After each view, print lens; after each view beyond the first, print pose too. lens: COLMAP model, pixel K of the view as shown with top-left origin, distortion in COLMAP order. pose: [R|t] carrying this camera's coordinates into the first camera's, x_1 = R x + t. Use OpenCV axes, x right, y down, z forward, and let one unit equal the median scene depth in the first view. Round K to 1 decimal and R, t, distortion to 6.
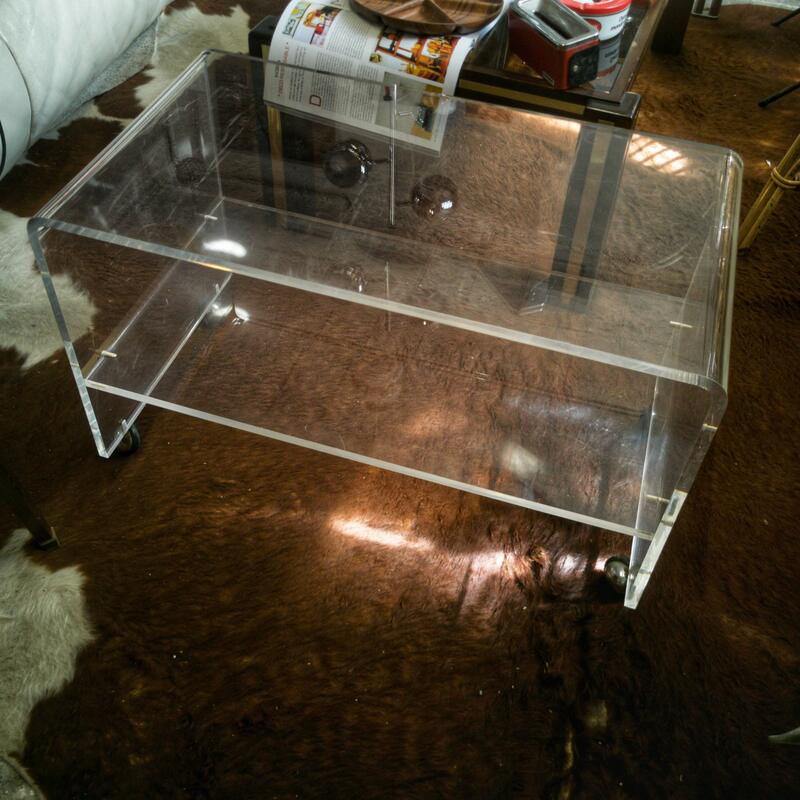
lens RADIAL K [[893.0, 0, 400.0], [0, 893.0, 400.0], [0, 0, 1]] dist [-0.204969, 0.510523]
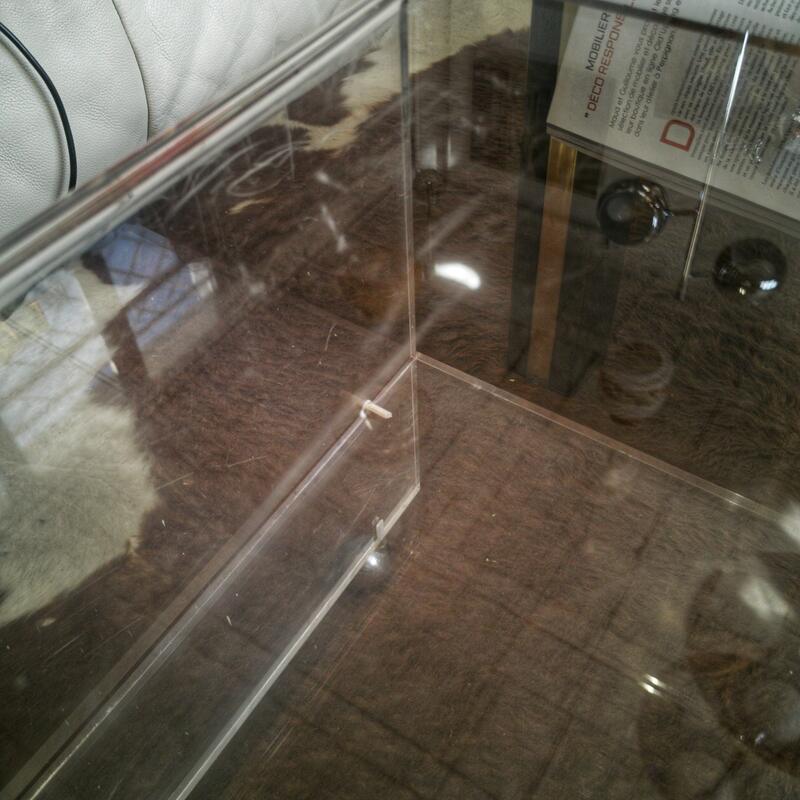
lens RADIAL K [[893.0, 0, 400.0], [0, 893.0, 400.0], [0, 0, 1]] dist [-0.204969, 0.510523]
pose [[0.959286, 0.152059, -0.238010, -0.071040], [-0.153944, 0.988021, 0.010762, -0.139874], [0.236795, 0.026316, 0.971203, 0.395098]]
